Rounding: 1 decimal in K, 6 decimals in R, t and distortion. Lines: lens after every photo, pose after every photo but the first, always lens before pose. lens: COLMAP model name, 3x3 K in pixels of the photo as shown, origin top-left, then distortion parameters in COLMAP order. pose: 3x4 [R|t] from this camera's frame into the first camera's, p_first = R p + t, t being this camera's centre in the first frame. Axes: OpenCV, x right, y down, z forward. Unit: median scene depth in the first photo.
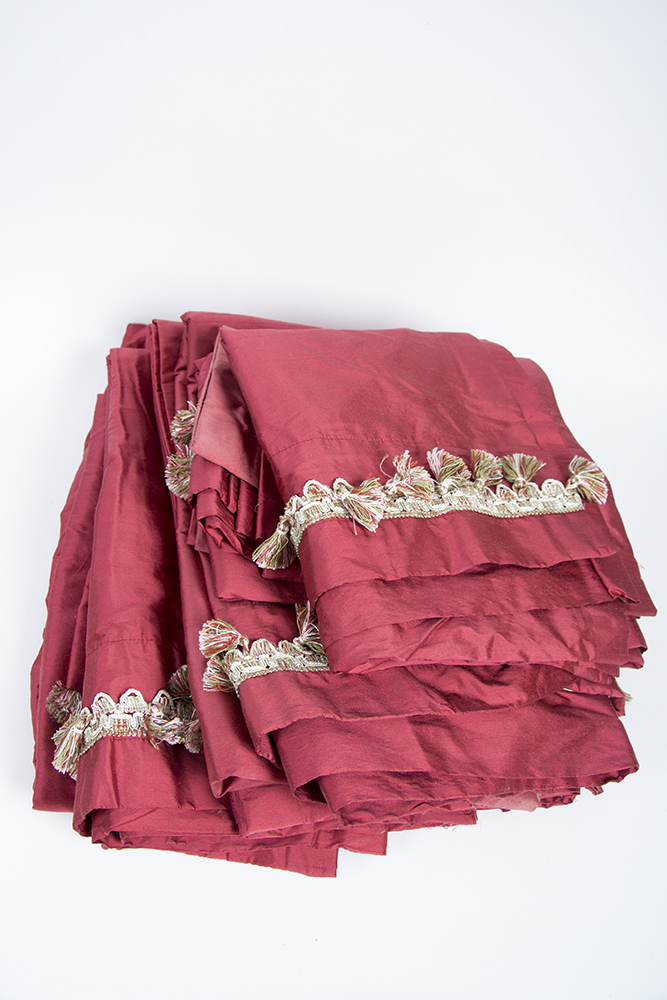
lens RADIAL K [[952.8, 0, 329.6], [0, 952.8, 496.7], [0, 0, 1]] dist [-0.002263, 0.000000]
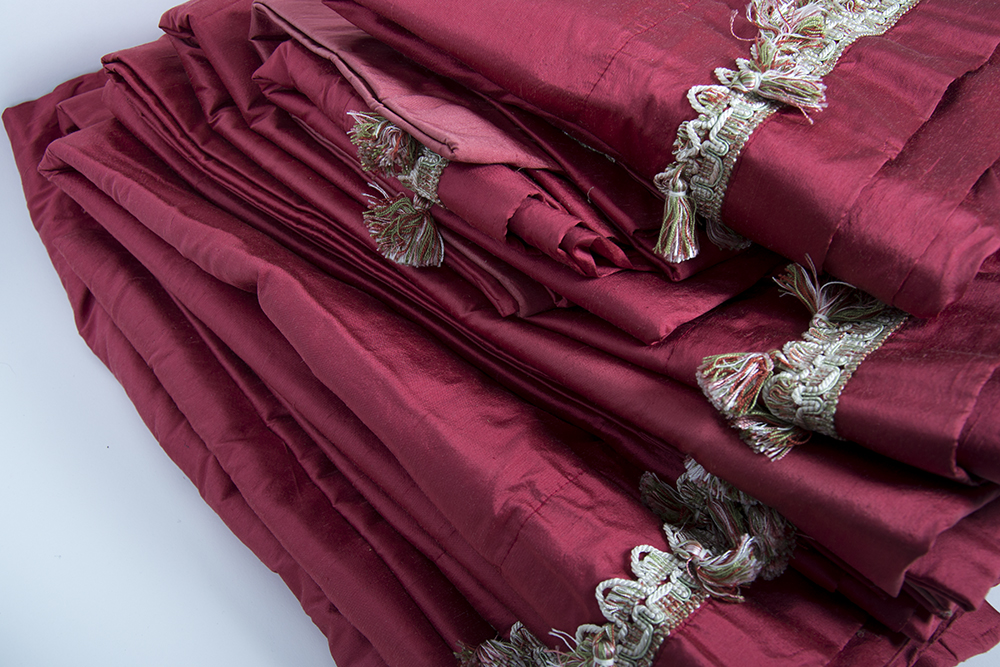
lens RADIAL K [[1394.4, 0, 501.1], [0, 1394.4, 334.1], [0, 0, 1]] dist [0.128124, 0.000000]
pose [[0.781922, -0.498003, 0.374954, -0.515259], [0.491284, 0.862541, 0.121088, -0.048934], [-0.383716, 0.089528, 0.919101, 0.246435]]
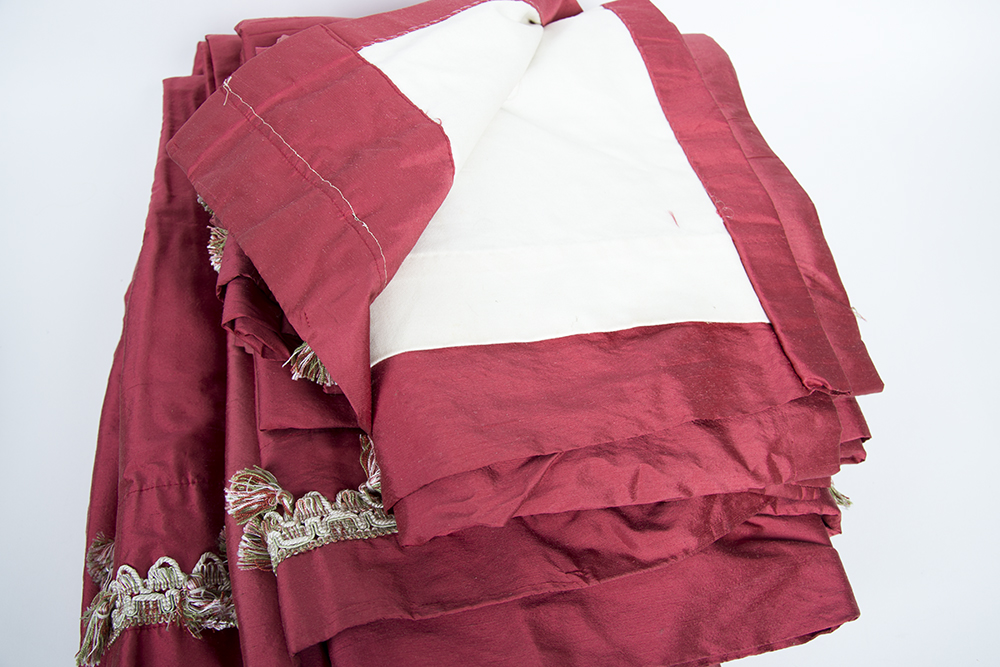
lens RADIAL K [[893.2, 0, 517.0], [0, 893.2, 339.5], [0, 0, 1]] dist [-0.059392, 0.009268]
pose [[0.993833, -0.079192, -0.077620, 0.134474], [0.091503, 0.981074, 0.170651, -0.058133], [0.062637, -0.176701, 0.982269, 0.363589]]
